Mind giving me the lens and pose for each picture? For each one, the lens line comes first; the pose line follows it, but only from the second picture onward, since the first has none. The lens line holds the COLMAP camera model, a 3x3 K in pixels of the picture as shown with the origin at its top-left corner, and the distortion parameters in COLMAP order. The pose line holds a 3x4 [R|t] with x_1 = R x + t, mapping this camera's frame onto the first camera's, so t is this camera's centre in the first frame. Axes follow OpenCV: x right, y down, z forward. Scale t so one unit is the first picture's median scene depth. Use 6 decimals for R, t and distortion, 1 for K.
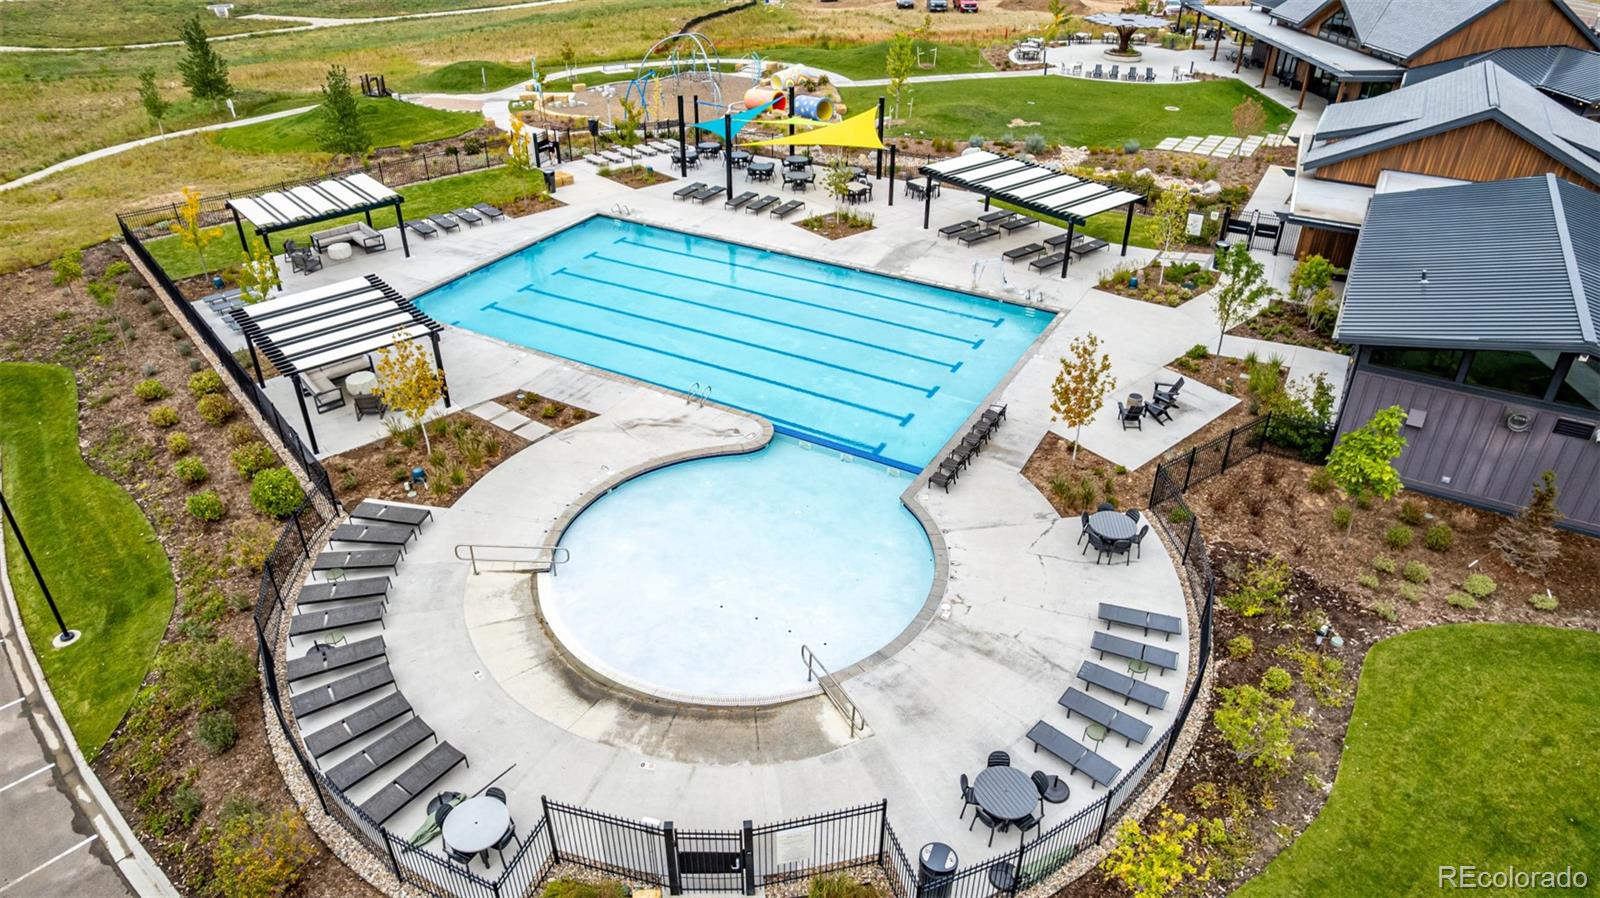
lens RADIAL K [[1030.2, 0, 814.7], [0, 1030.2, 455.1], [0, 0, 1]] dist [-0.073431, 0.060049]
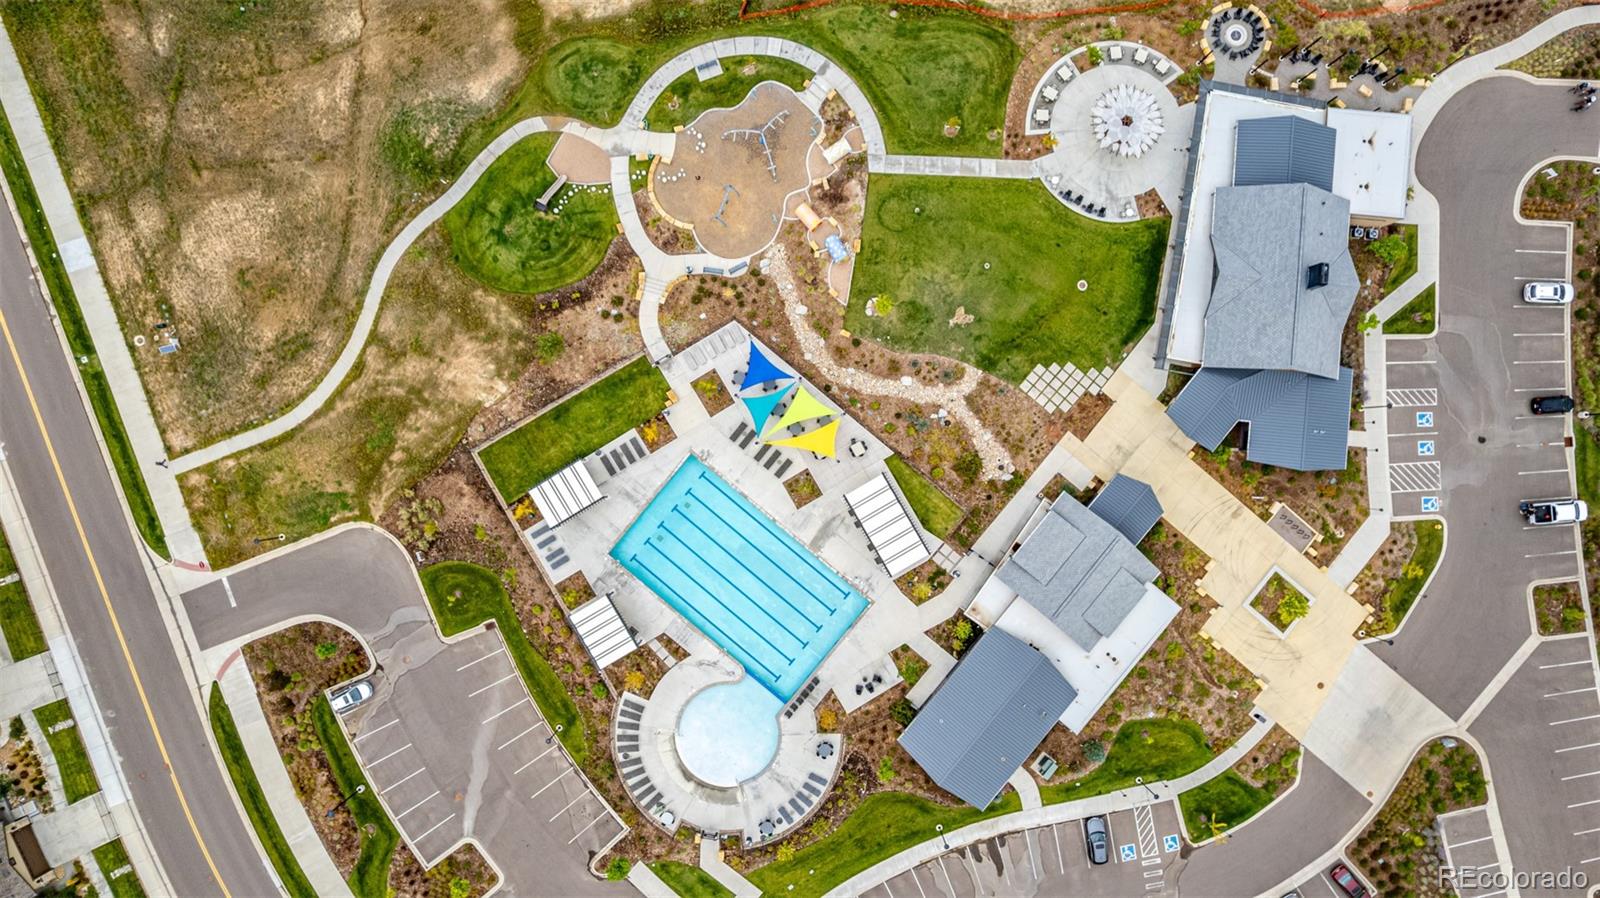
lens RADIAL K [[1030.2, 0, 799.9], [0, 1030.2, 452.0], [0, 0, 1]] dist [-0.073431, 0.060049]
pose [[0.982923, 0.183080, 0.018537, -0.048651], [-0.110677, 0.507694, 0.854399, -2.587197], [0.147012, -0.841860, 0.519287, -0.032995]]
